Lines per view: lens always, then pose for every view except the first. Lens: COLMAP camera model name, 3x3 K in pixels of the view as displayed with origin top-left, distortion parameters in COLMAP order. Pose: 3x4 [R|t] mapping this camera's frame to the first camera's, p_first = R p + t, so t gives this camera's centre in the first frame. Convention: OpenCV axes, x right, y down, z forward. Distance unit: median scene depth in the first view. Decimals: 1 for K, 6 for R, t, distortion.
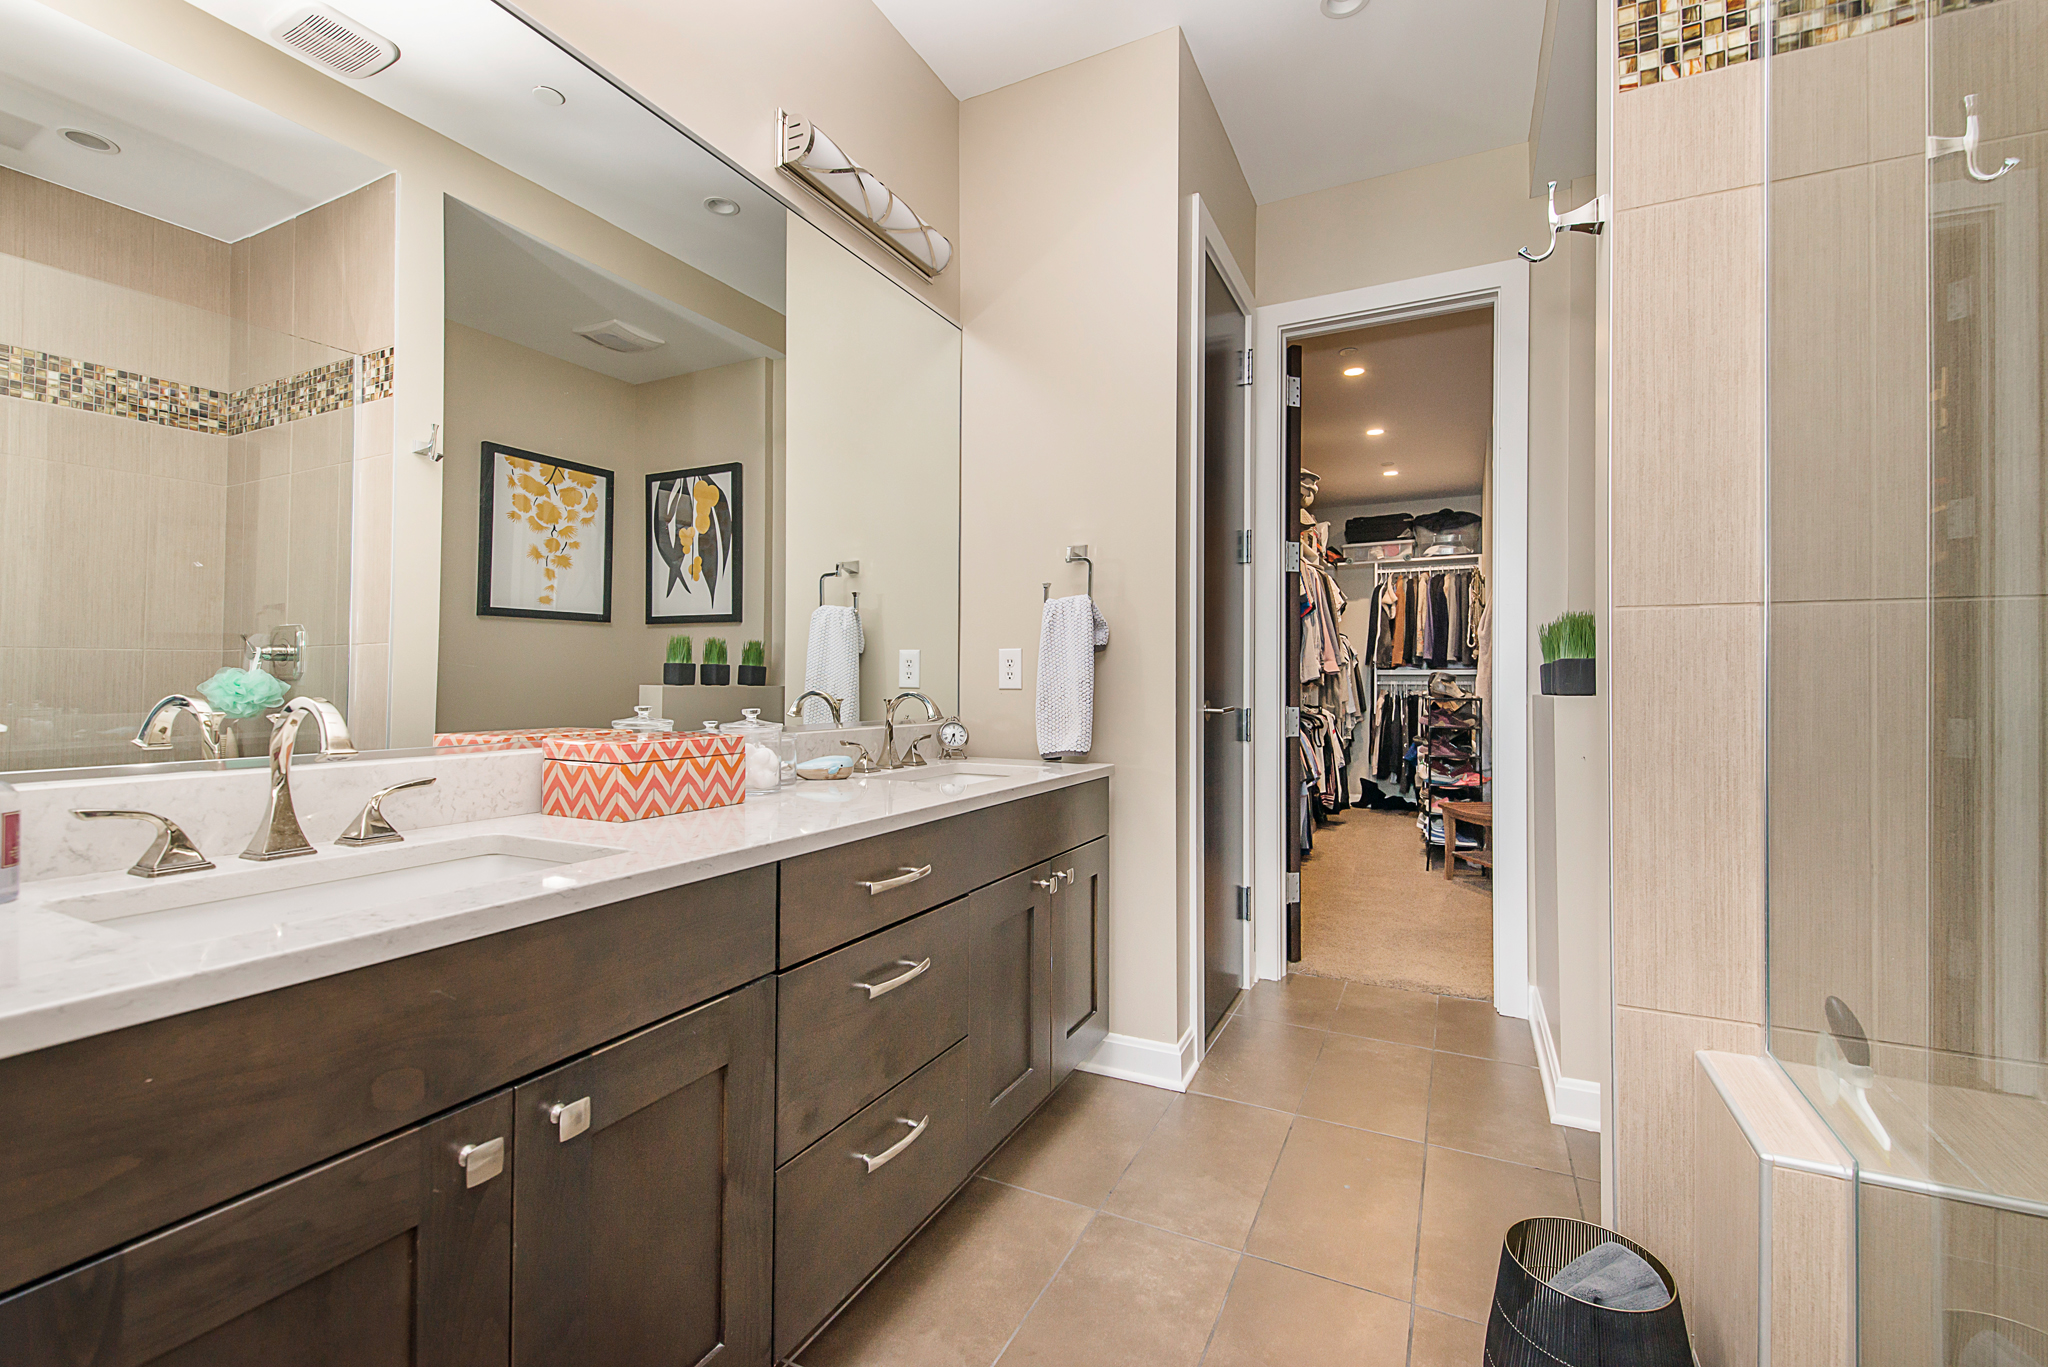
lens RADIAL K [[884.6, 0, 1024.6], [0, 884.6, 675.7], [0, 0, 1]] dist [0.023169, -0.008308]
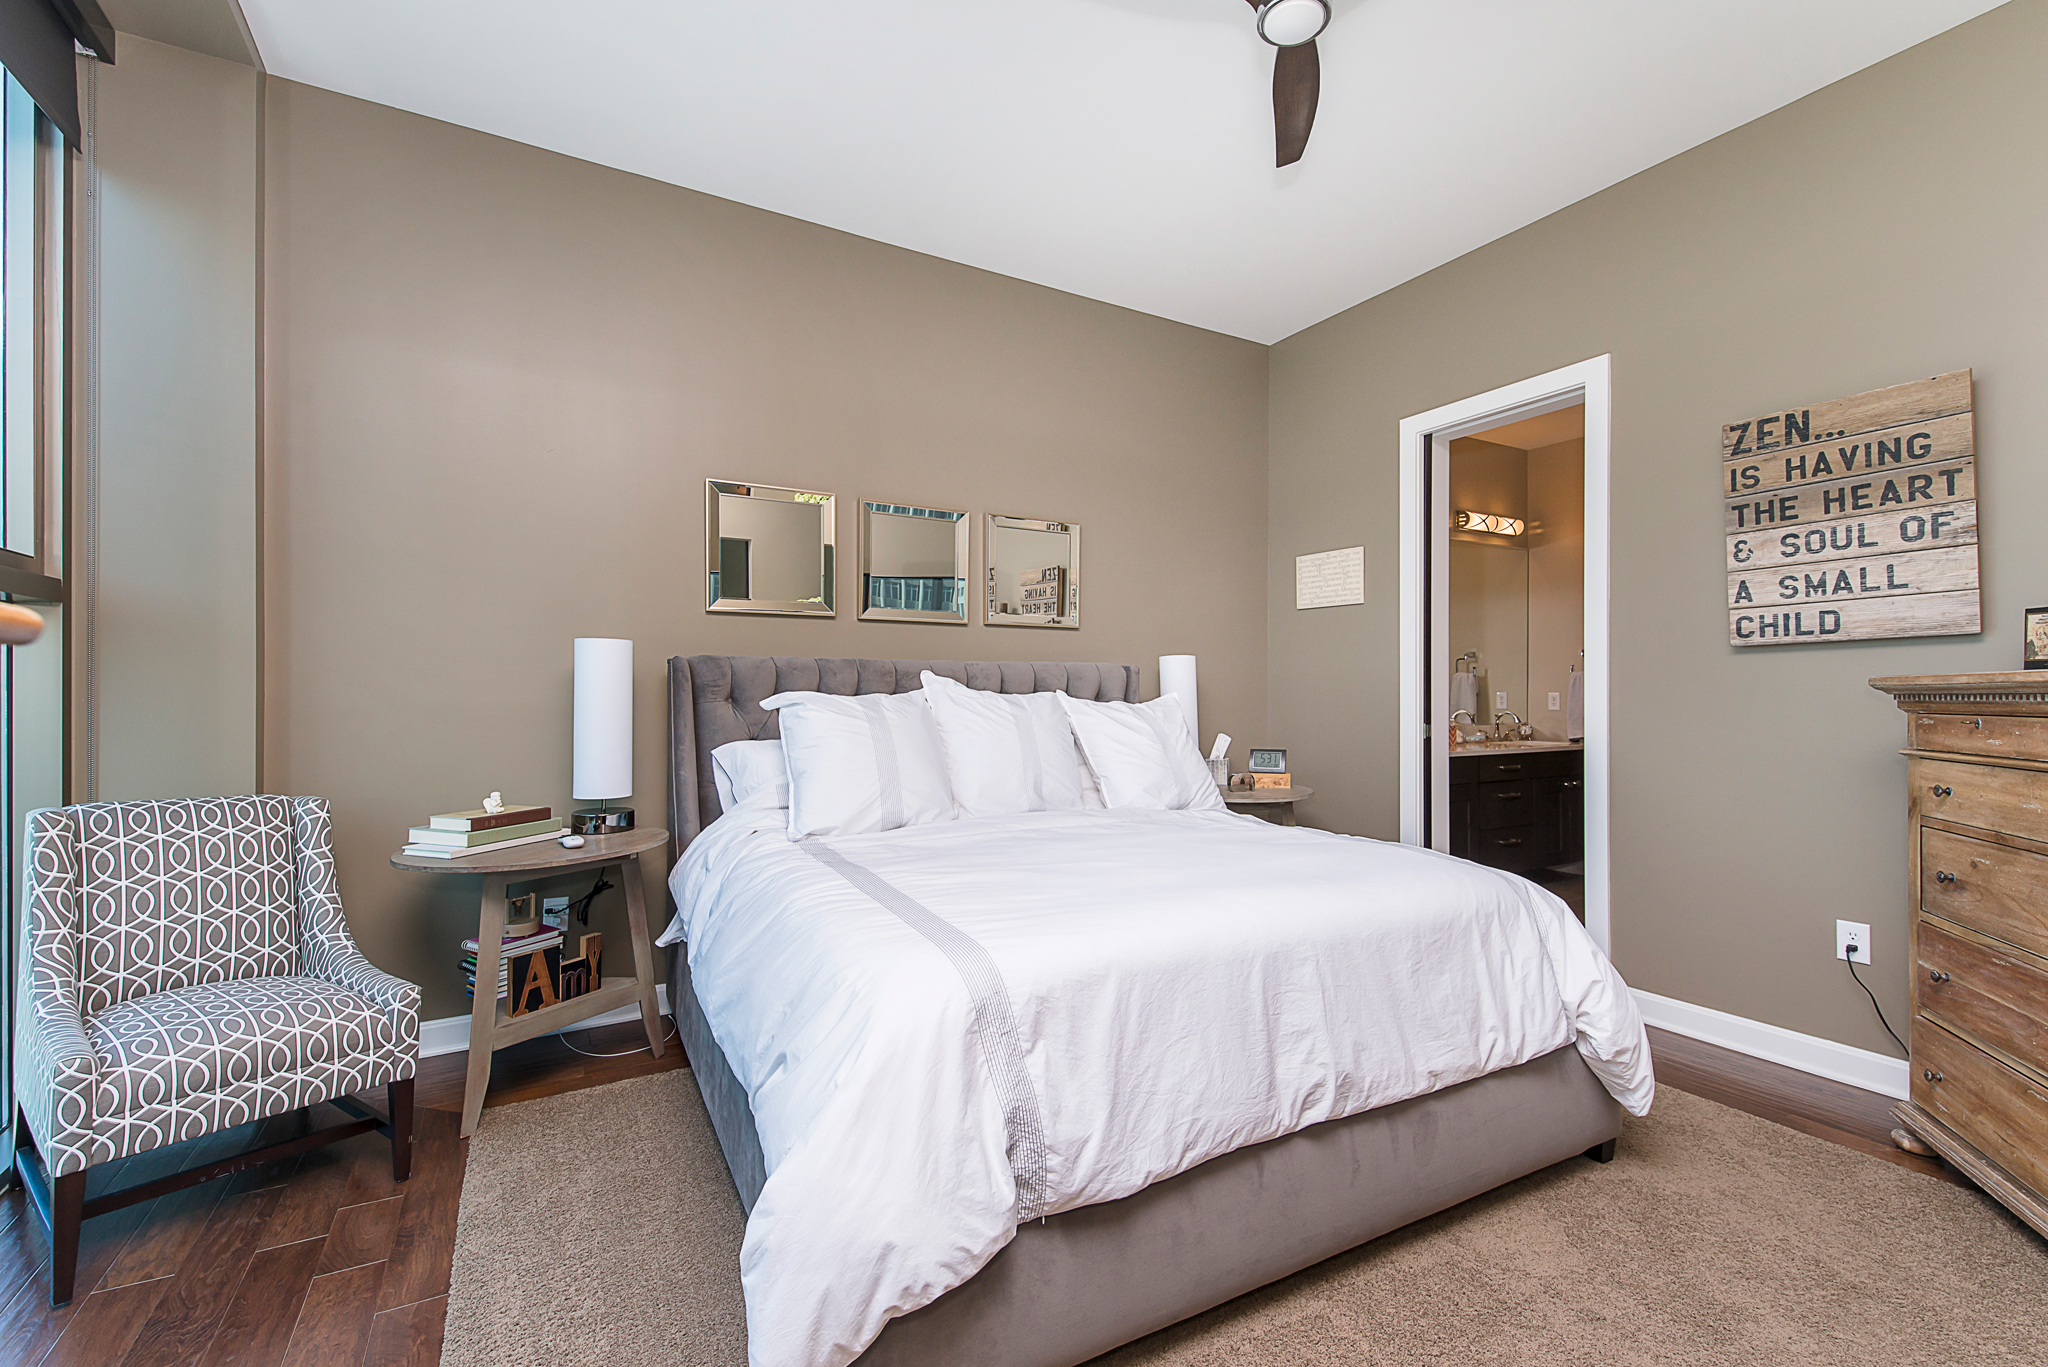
lens RADIAL K [[884.6, 0, 1020.9], [0, 884.6, 682.2], [0, 0, 1]] dist [0.023169, -0.008308]
pose [[0.825000, -0.012947, -0.564985, 0.053883], [0.010828, 0.999916, -0.007102, -0.020138], [0.565029, -0.000258, 0.825071, -0.601505]]
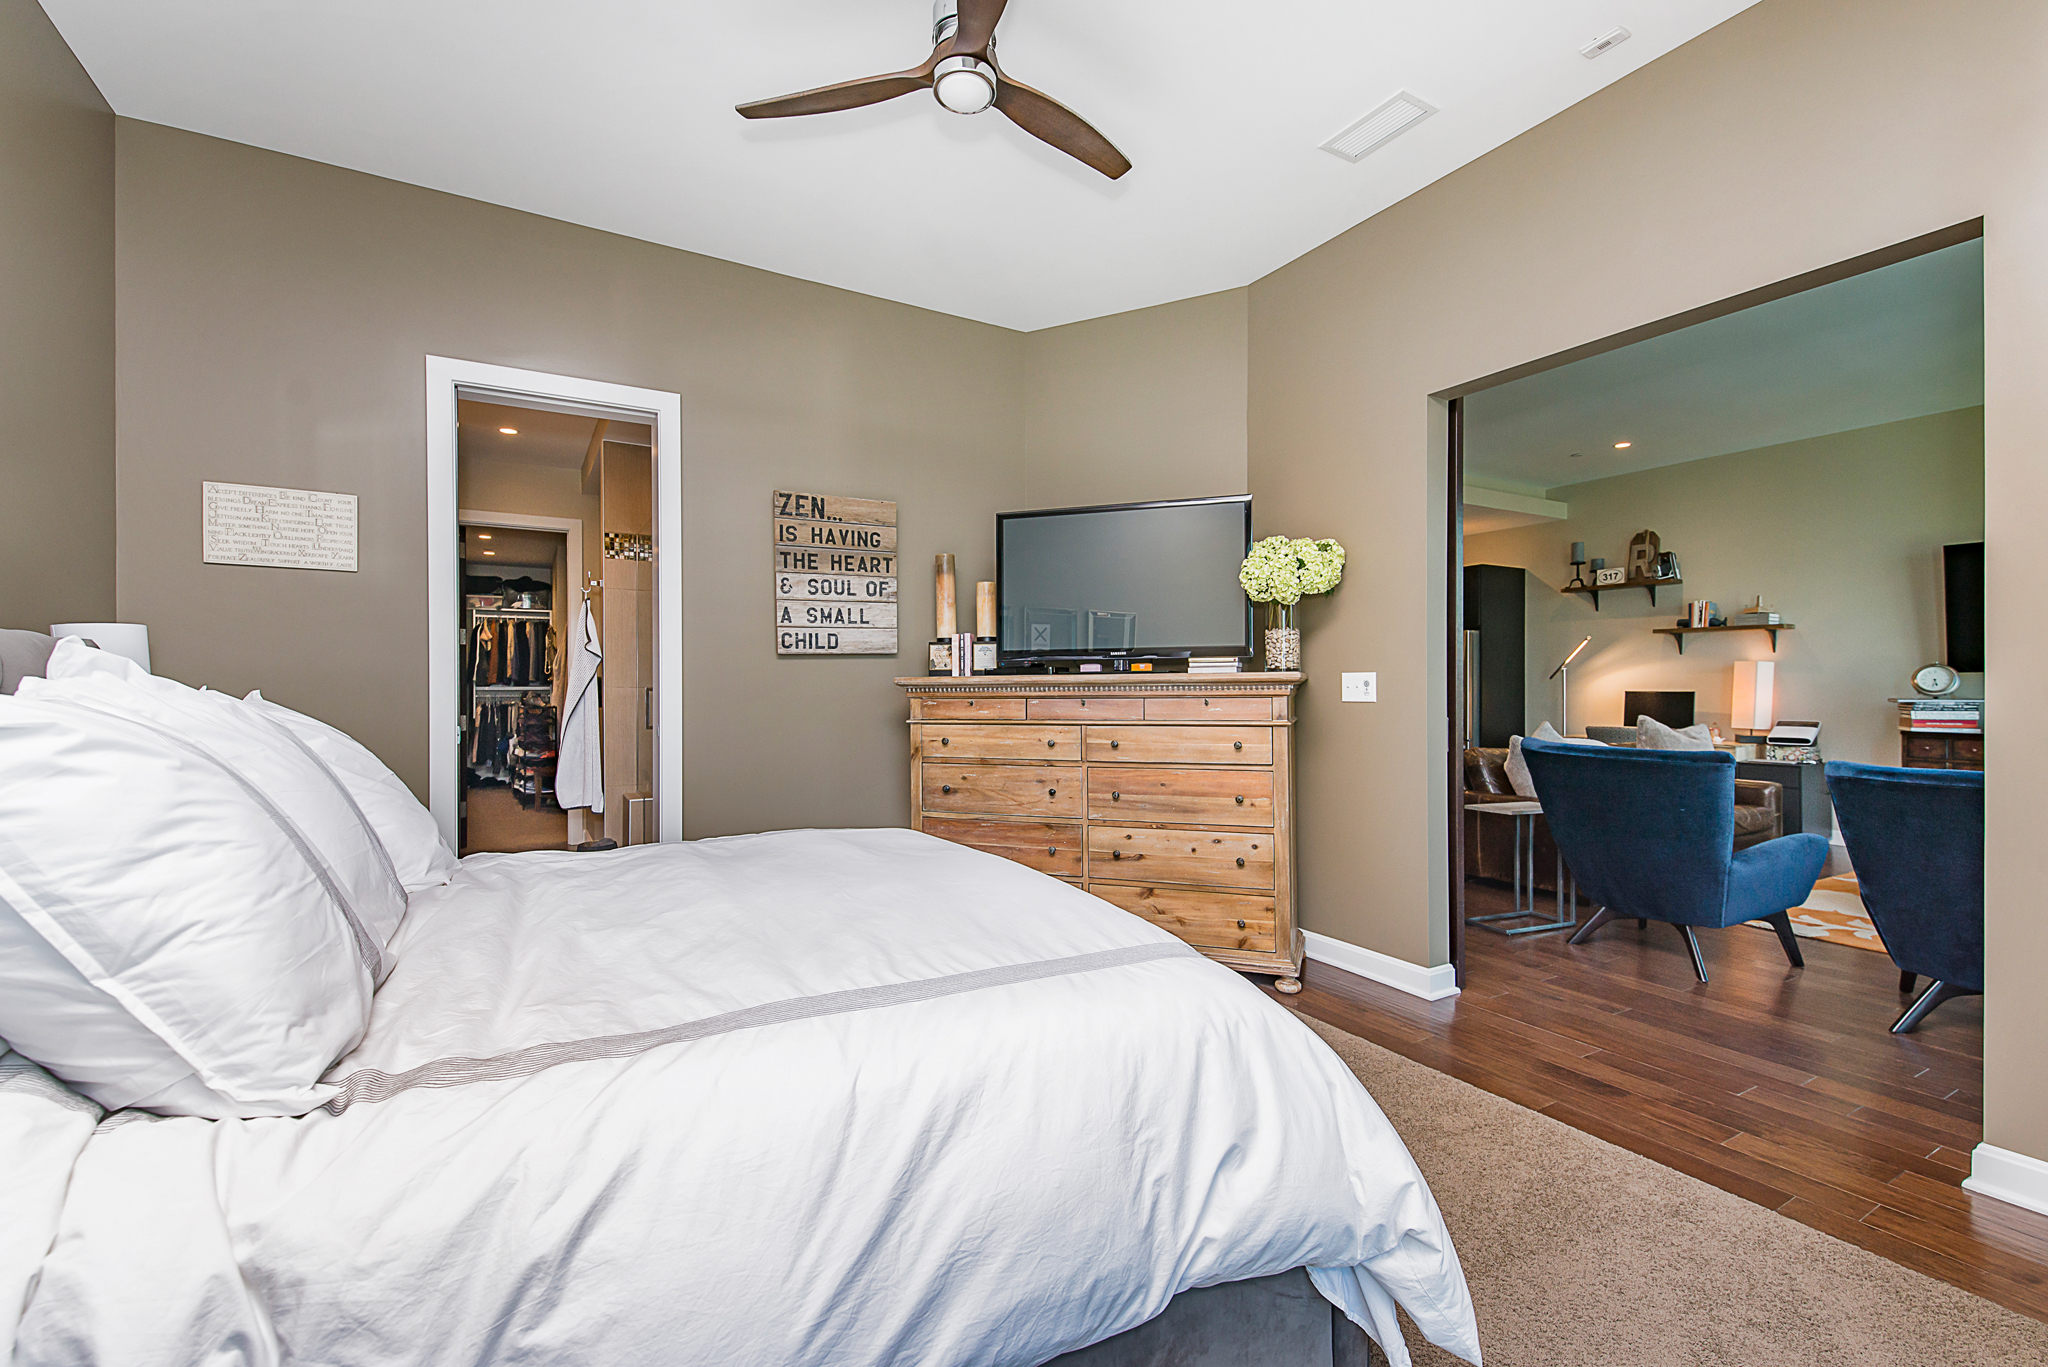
lens RADIAL K [[884.6, 0, 1041.3], [0, 884.6, 689.5], [0, 0, 1]] dist [0.023169, -0.008308]
pose [[0.545867, -0.011125, 0.837798, -0.297187], [0.000262, 0.999914, 0.013106, -0.020879], [-0.837872, -0.006935, 0.545823, -0.517323]]
